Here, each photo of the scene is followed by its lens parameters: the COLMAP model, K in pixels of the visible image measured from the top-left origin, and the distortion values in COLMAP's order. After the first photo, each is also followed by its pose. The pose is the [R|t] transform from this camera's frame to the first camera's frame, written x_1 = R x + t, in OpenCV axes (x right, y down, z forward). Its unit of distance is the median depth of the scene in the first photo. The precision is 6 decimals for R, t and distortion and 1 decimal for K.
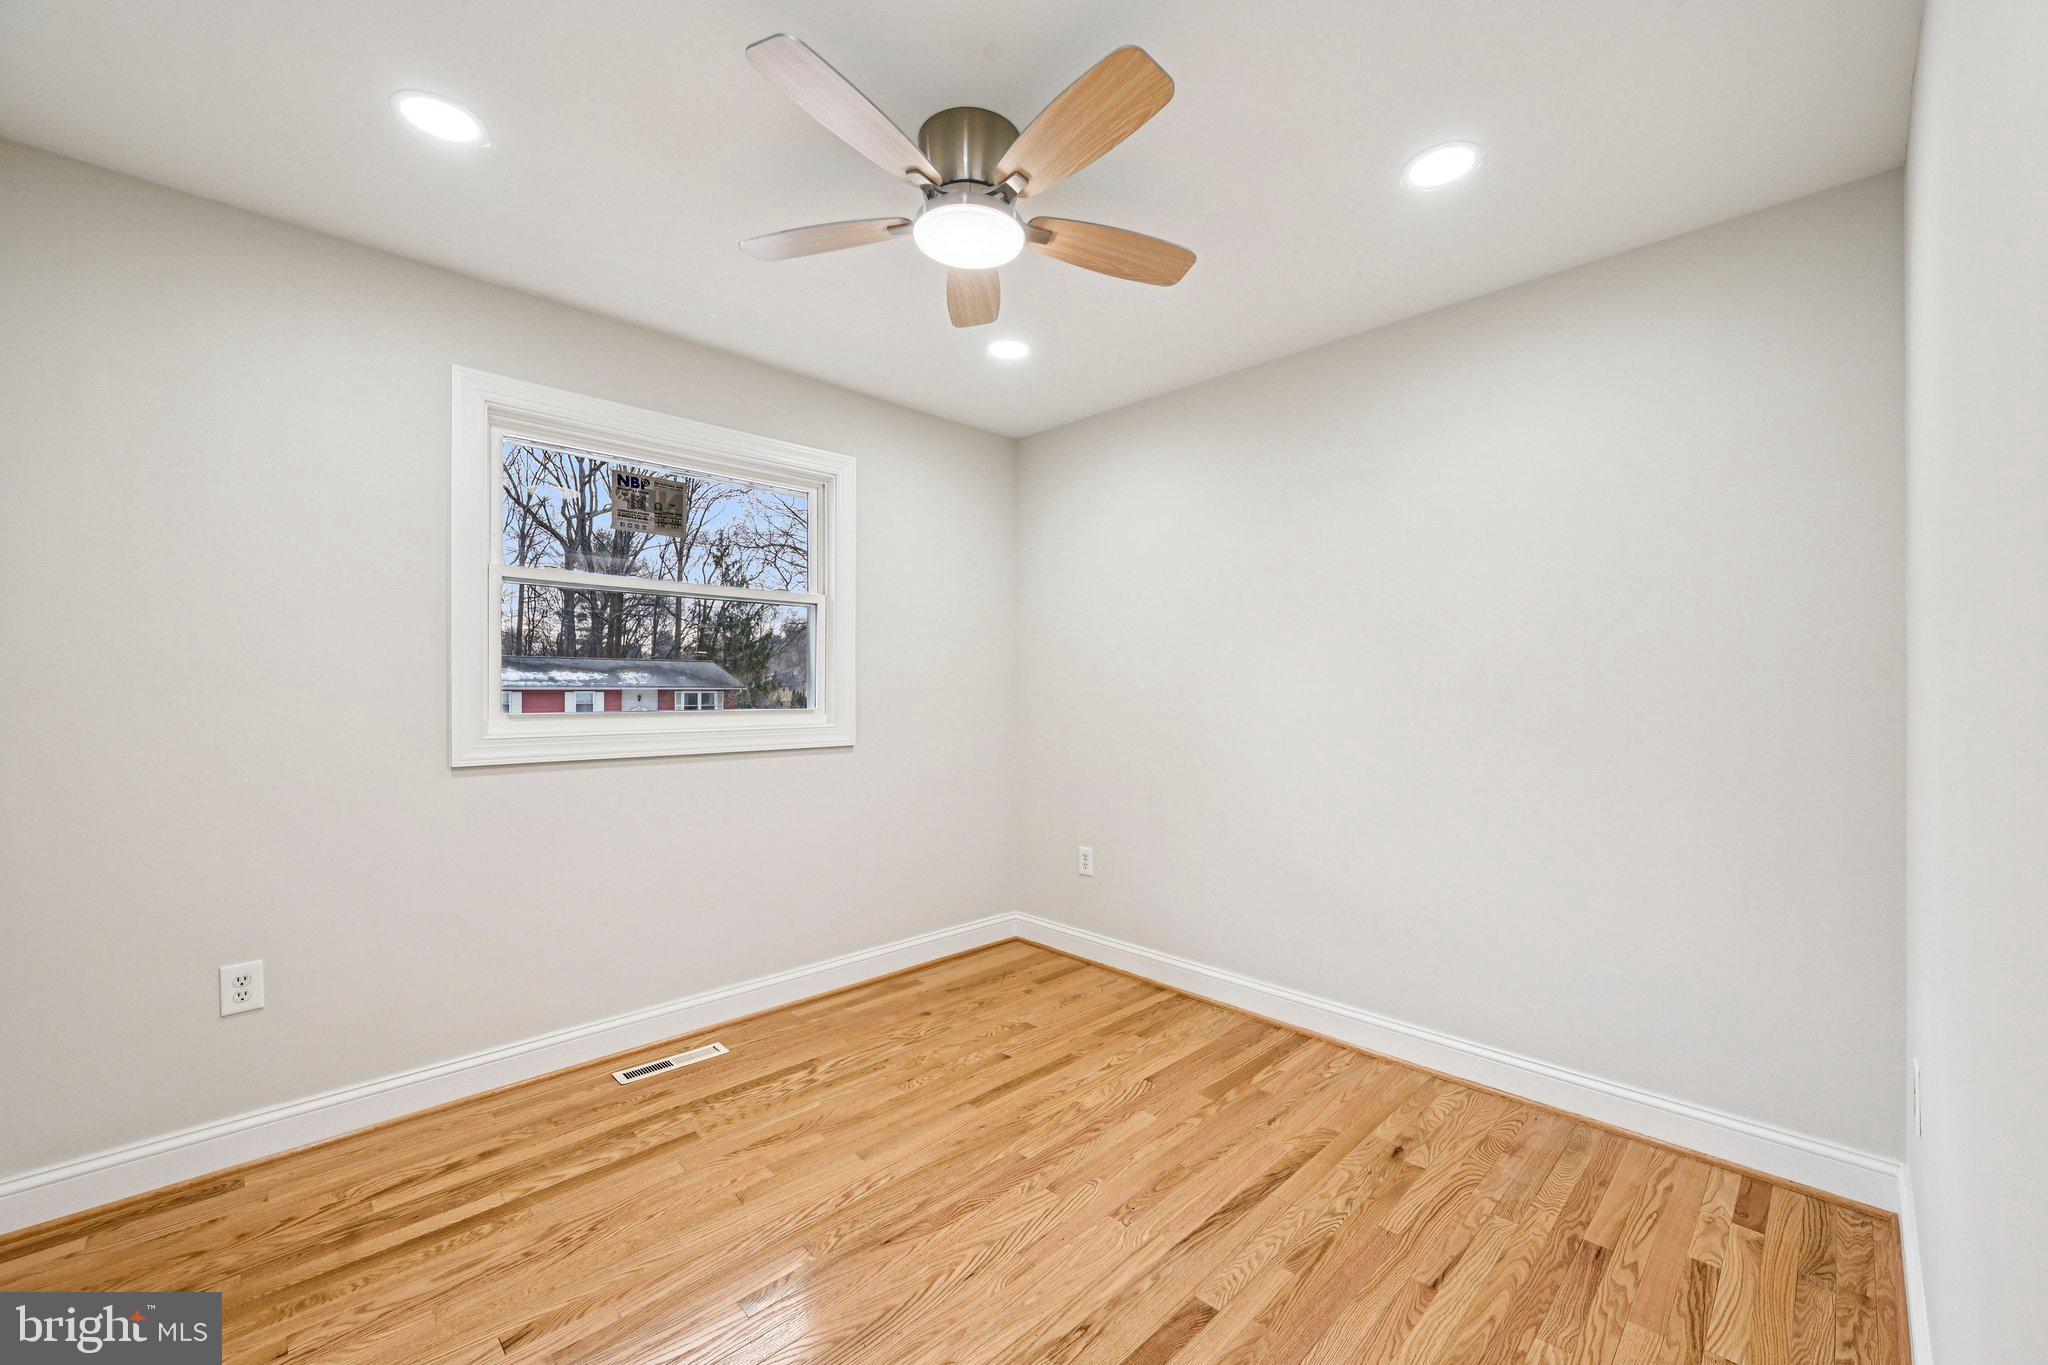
lens RADIAL K [[881.5, 0, 990.9], [0, 881.5, 689.3], [0, 0, 1]] dist [-0.001741, 0.000037]
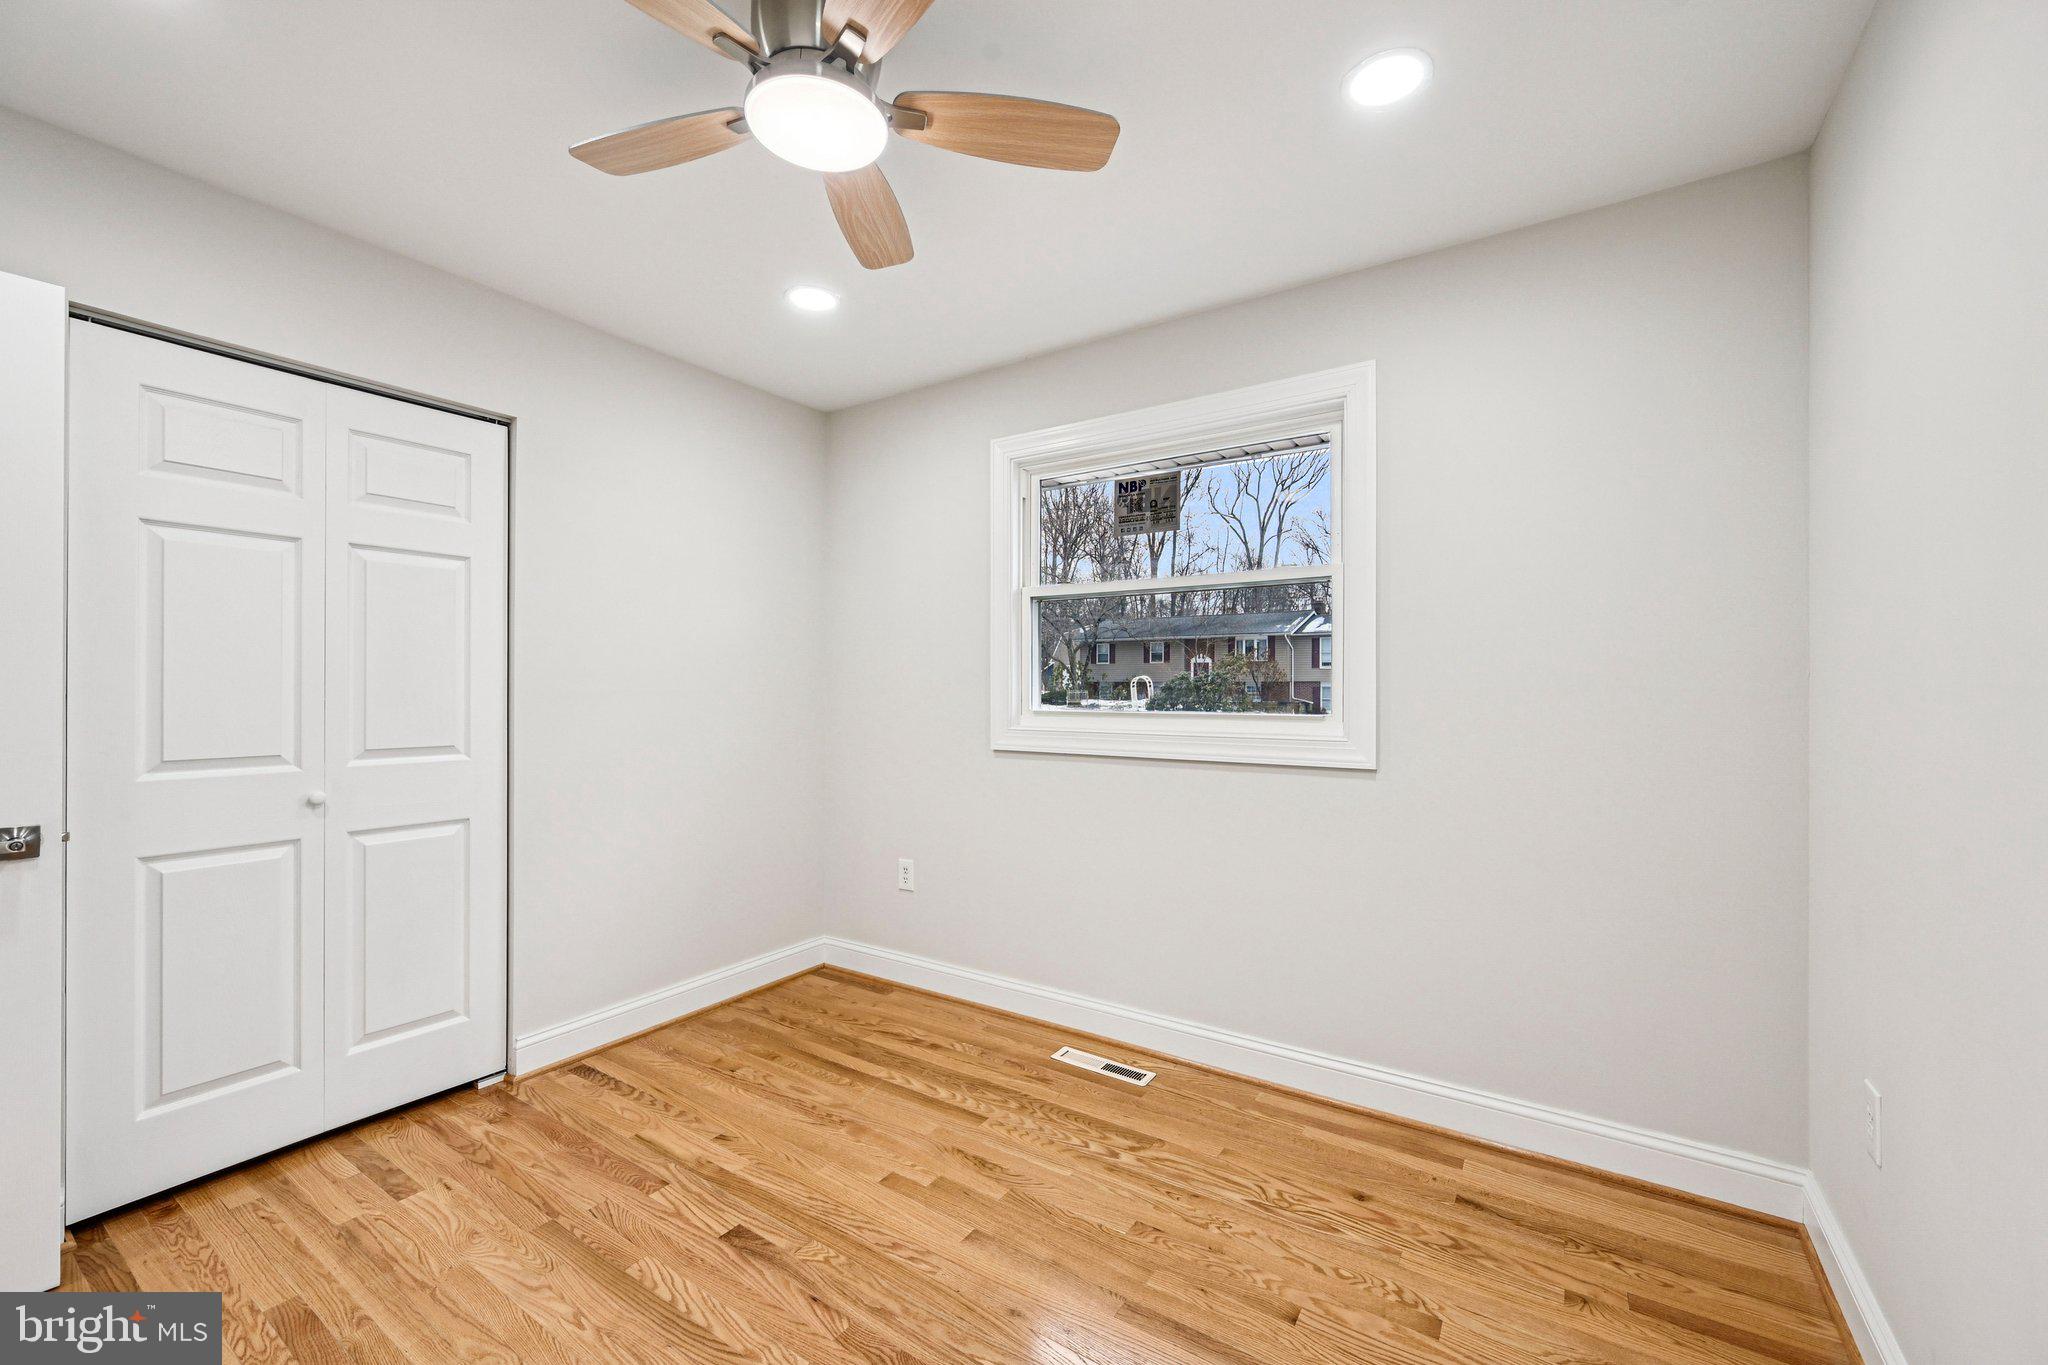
lens RADIAL K [[815.7, 0, 1030.0], [0, 815.7, 690.1], [0, 0, 1]] dist [-0.001952, -0.000148]
pose [[0.195496, -0.001824, -0.980703, 0.516993], [-0.001844, 0.999996, -0.002228, 0.002786], [0.980703, 0.002244, 0.195492, 0.729139]]
